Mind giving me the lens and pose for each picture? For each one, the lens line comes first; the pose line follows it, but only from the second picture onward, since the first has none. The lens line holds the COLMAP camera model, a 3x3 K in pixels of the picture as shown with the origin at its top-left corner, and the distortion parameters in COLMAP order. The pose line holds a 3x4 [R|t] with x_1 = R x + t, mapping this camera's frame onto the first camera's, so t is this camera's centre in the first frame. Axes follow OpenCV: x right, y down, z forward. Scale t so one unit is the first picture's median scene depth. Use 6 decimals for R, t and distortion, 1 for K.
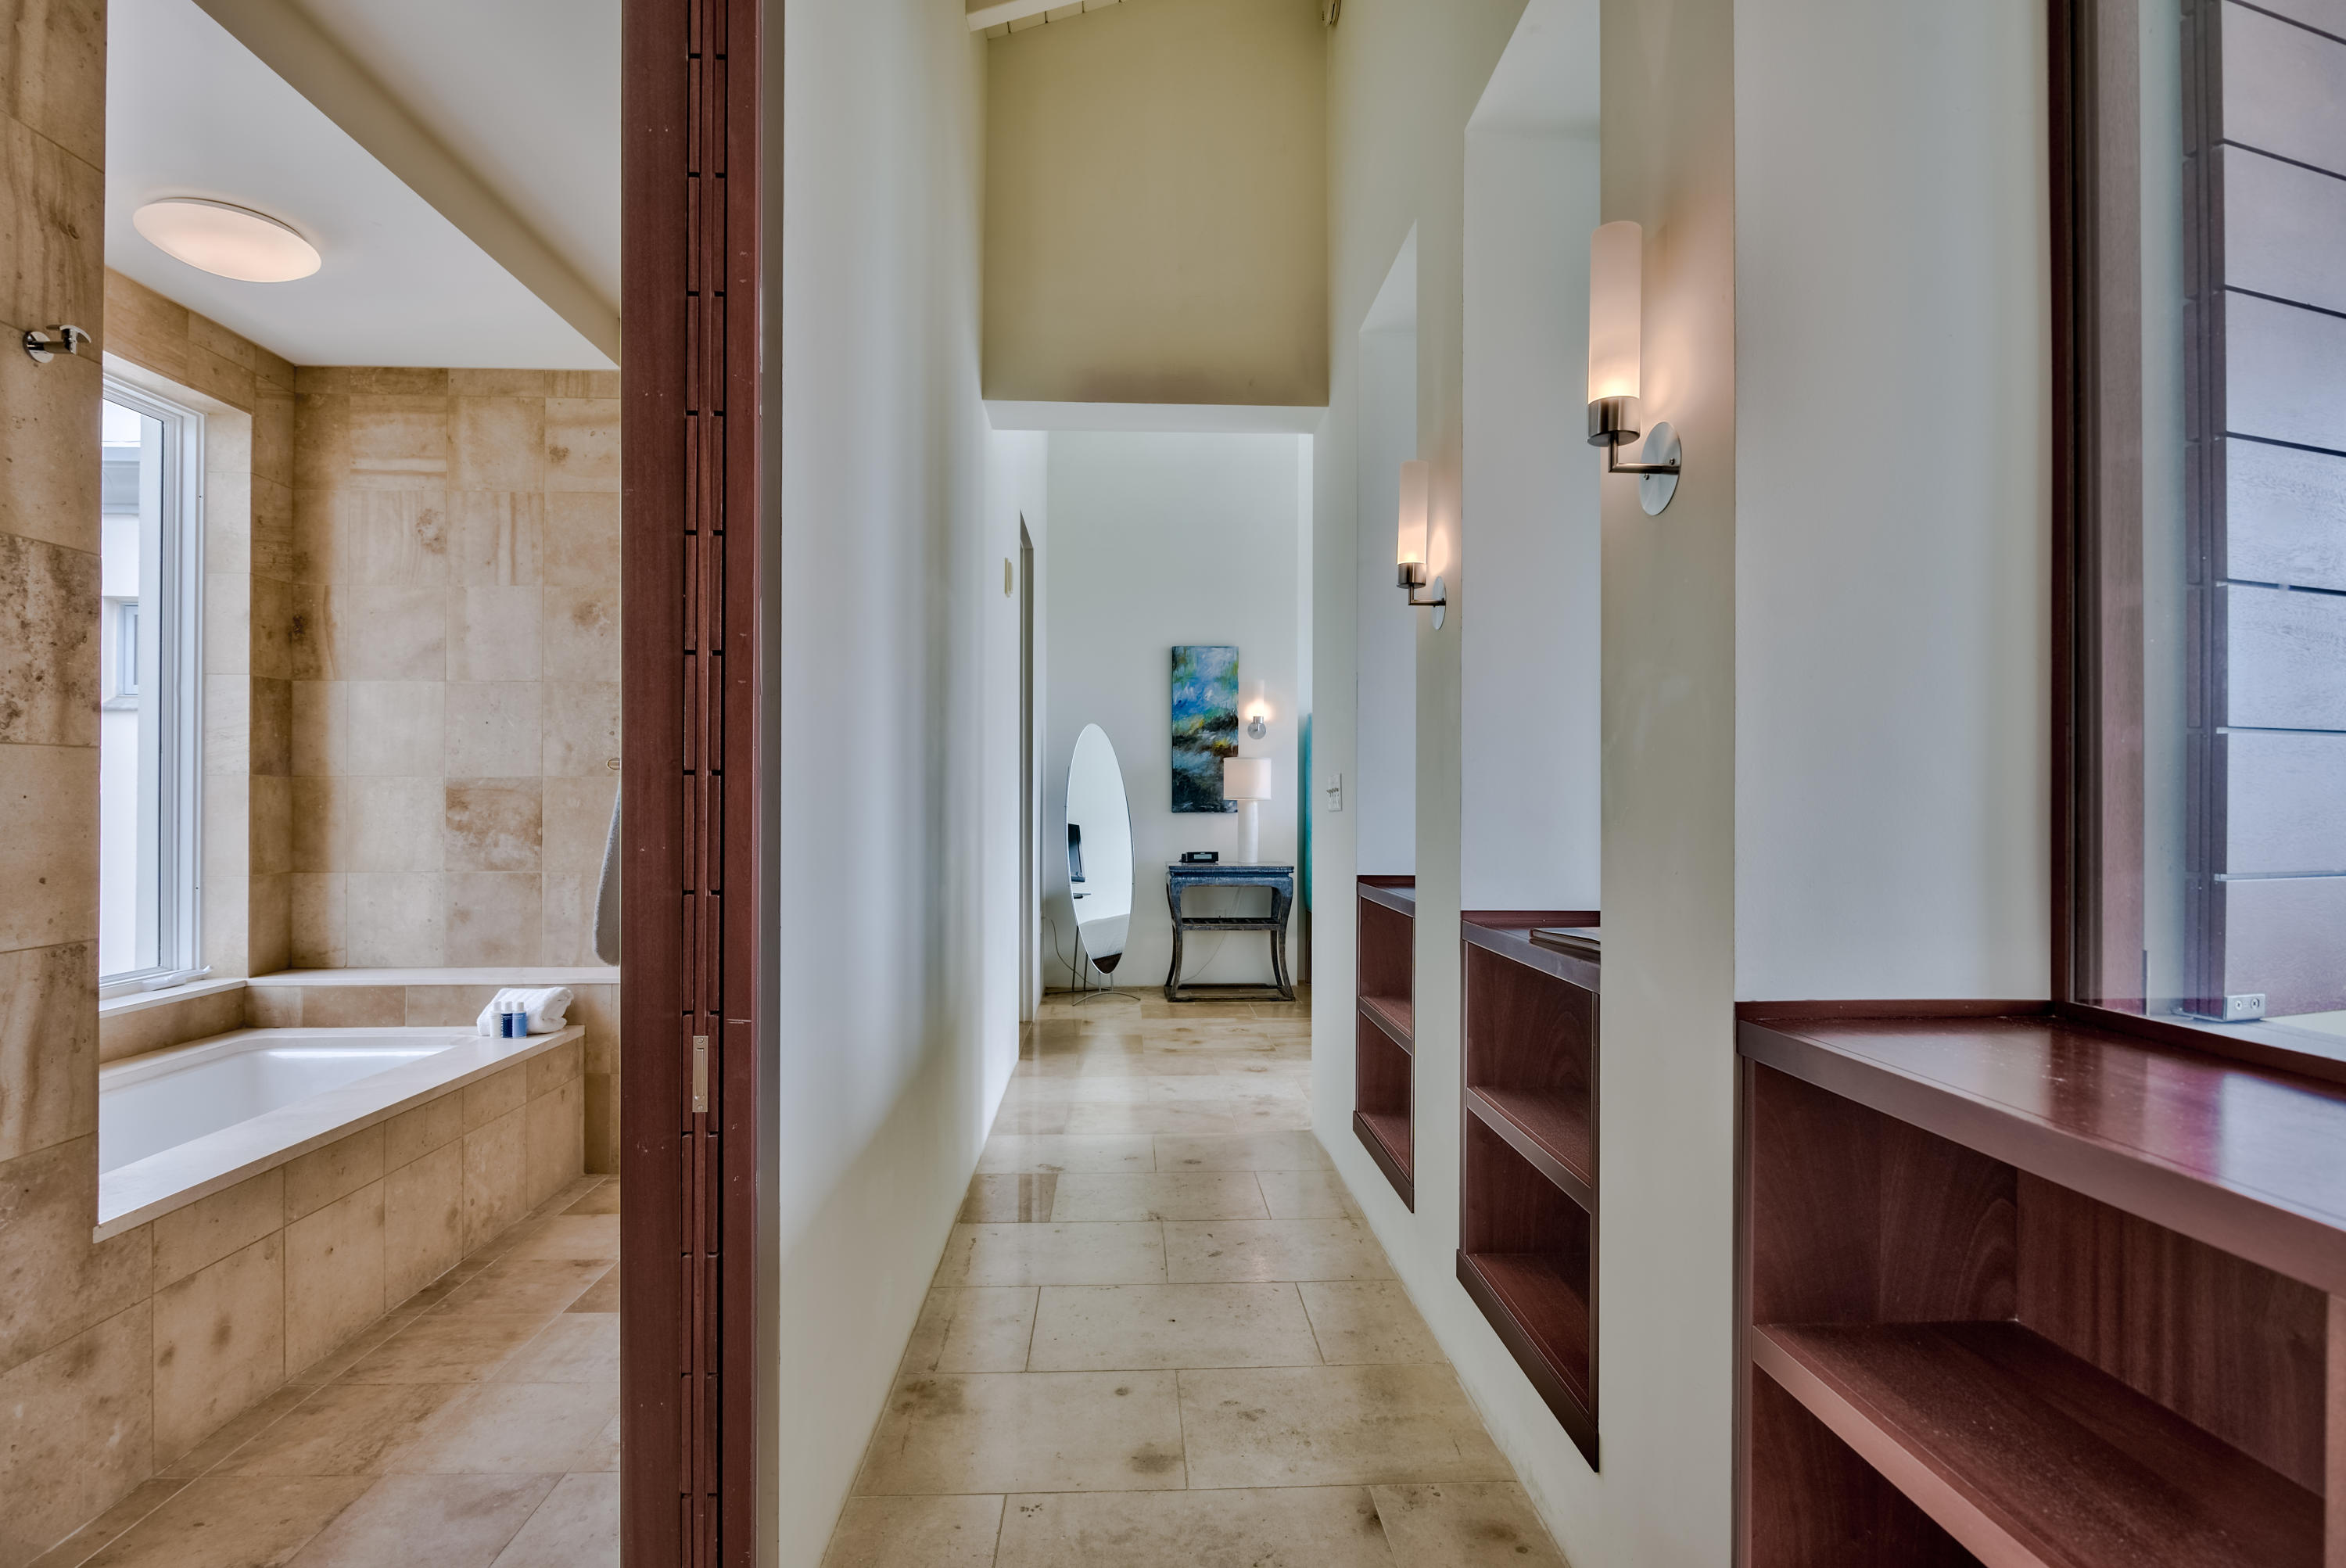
lens RADIAL K [[1147.5, 0, 1174.3], [0, 1147.5, 789.9], [0, 0, 1]] dist [-0.009574, 0.001211]
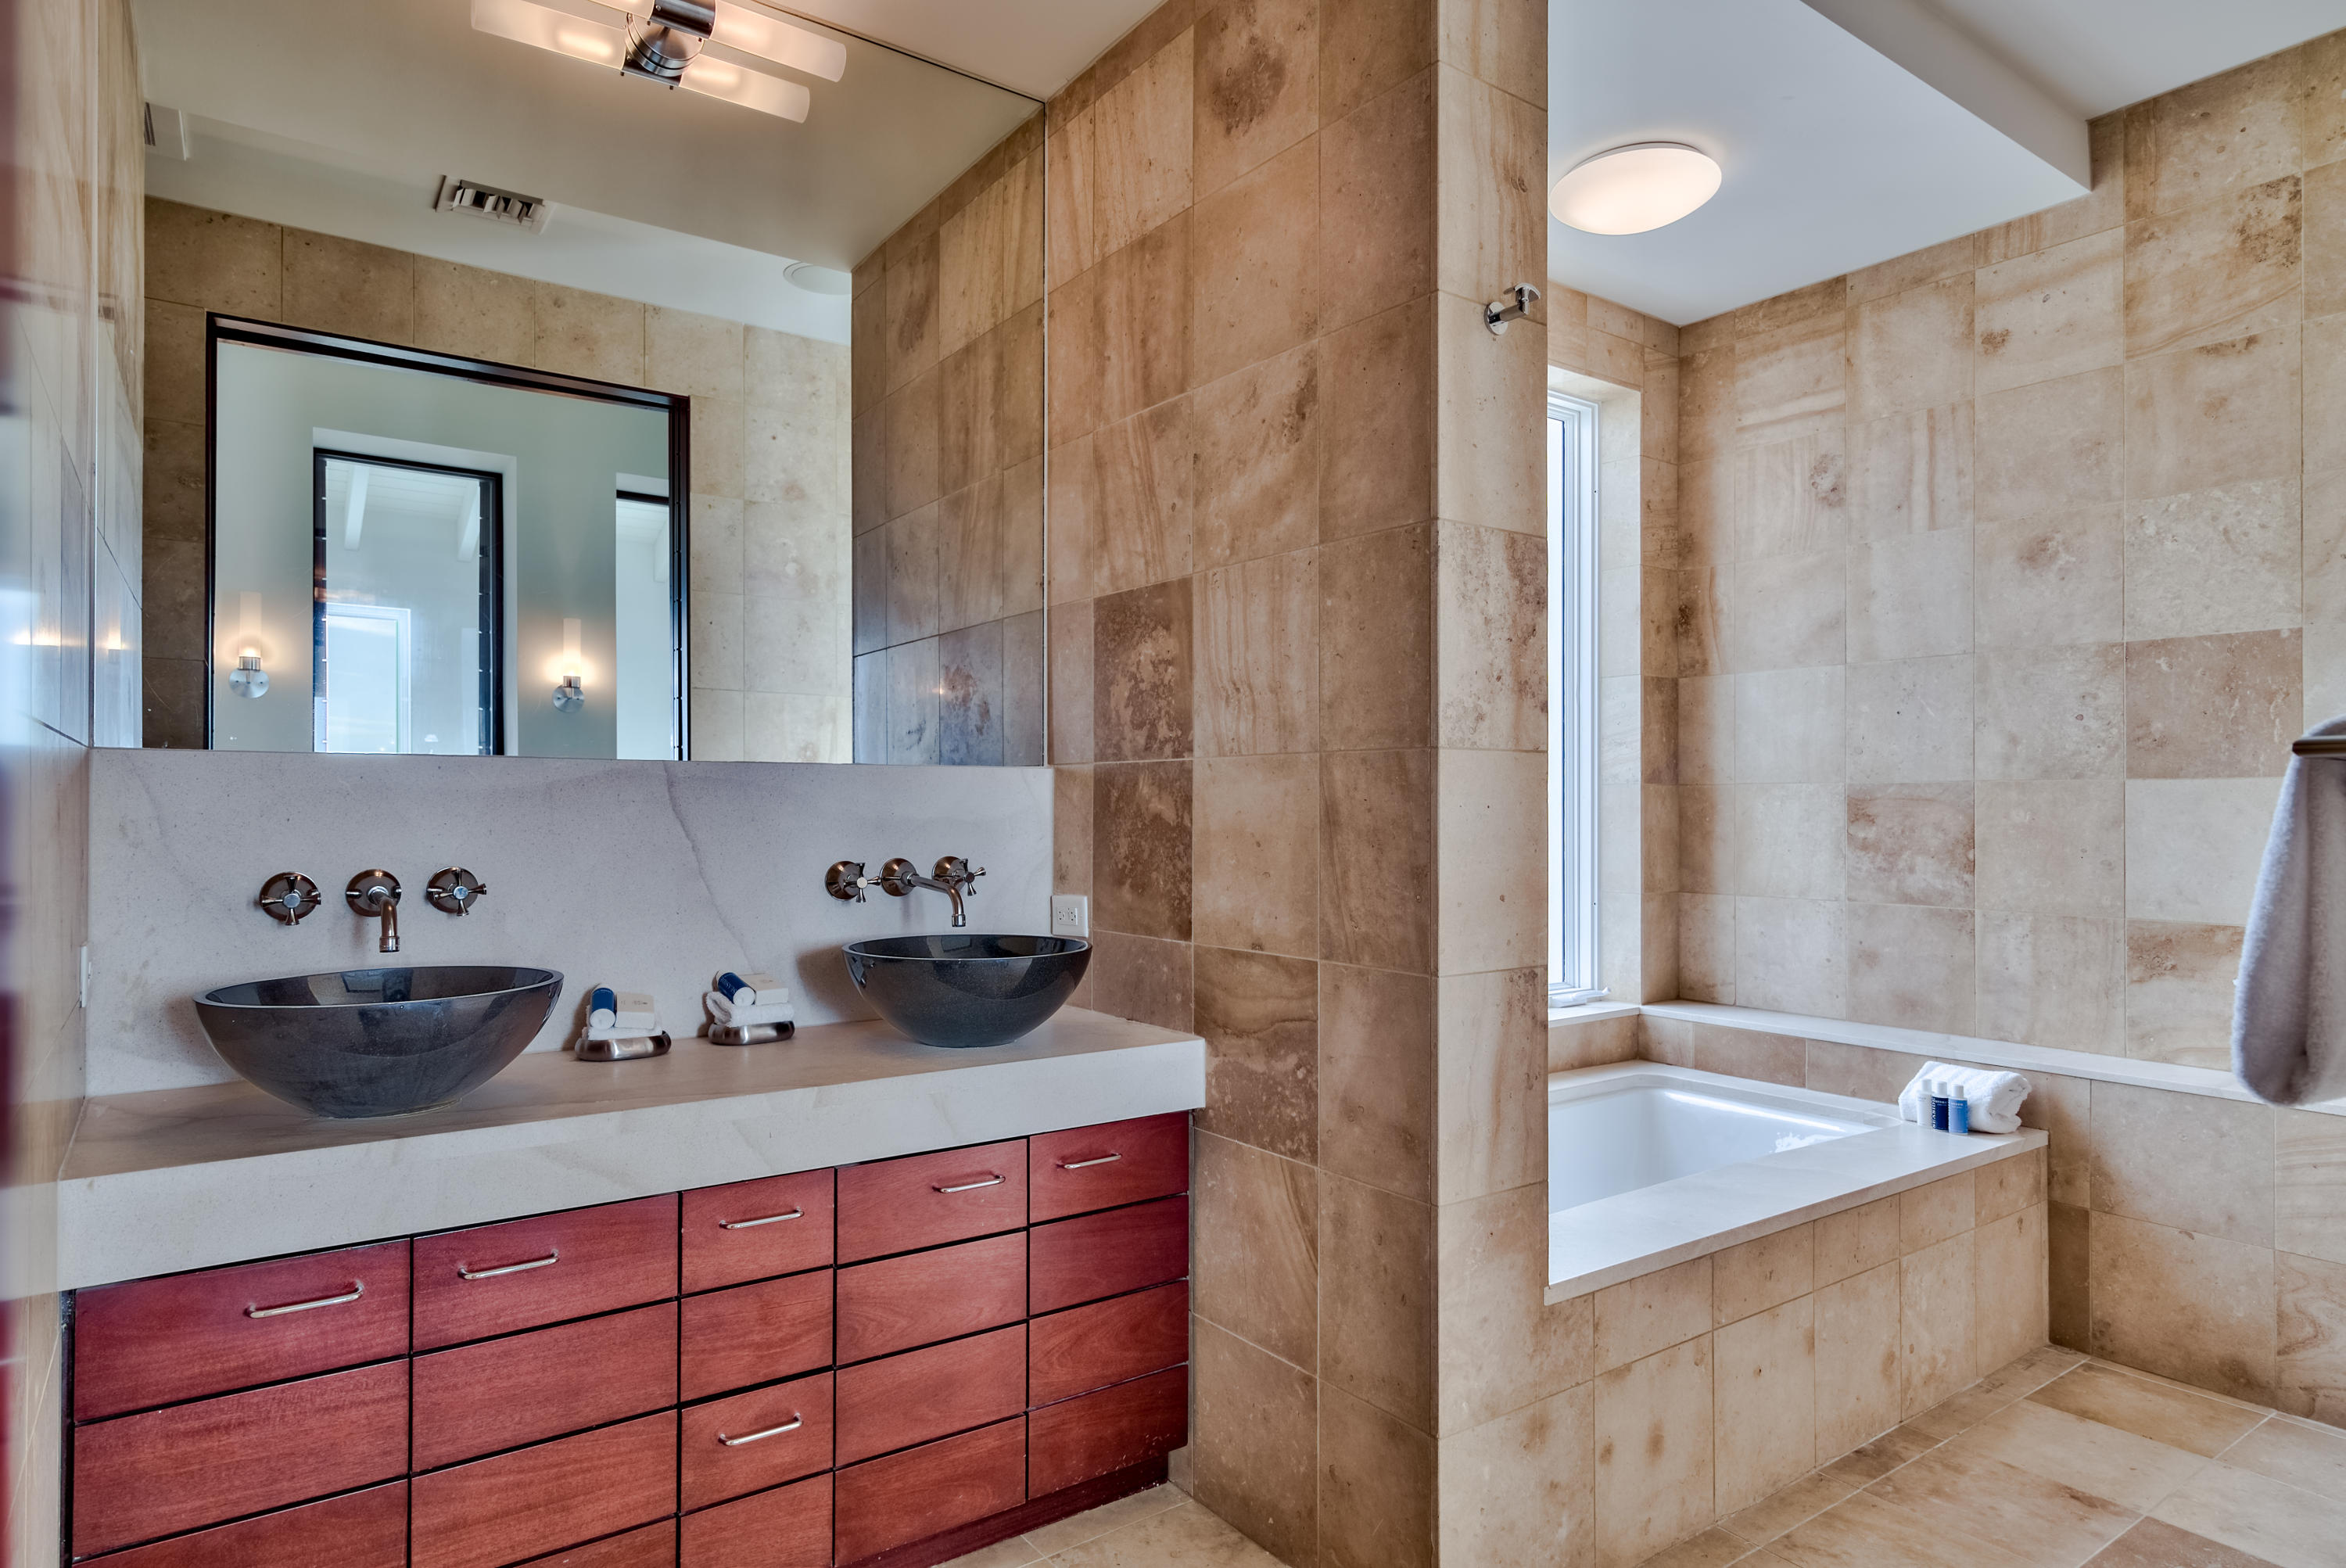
lens RADIAL K [[1329.5, 0, 1172.2], [0, 1329.5, 793.9], [0, 0, 1]] dist [0.017015, -0.002161]
pose [[0.550995, -0.007721, -0.834473, -0.148449], [0.003261, 0.999969, -0.007099, 0.001512], [0.834502, 0.001191, 0.551003, 0.112445]]
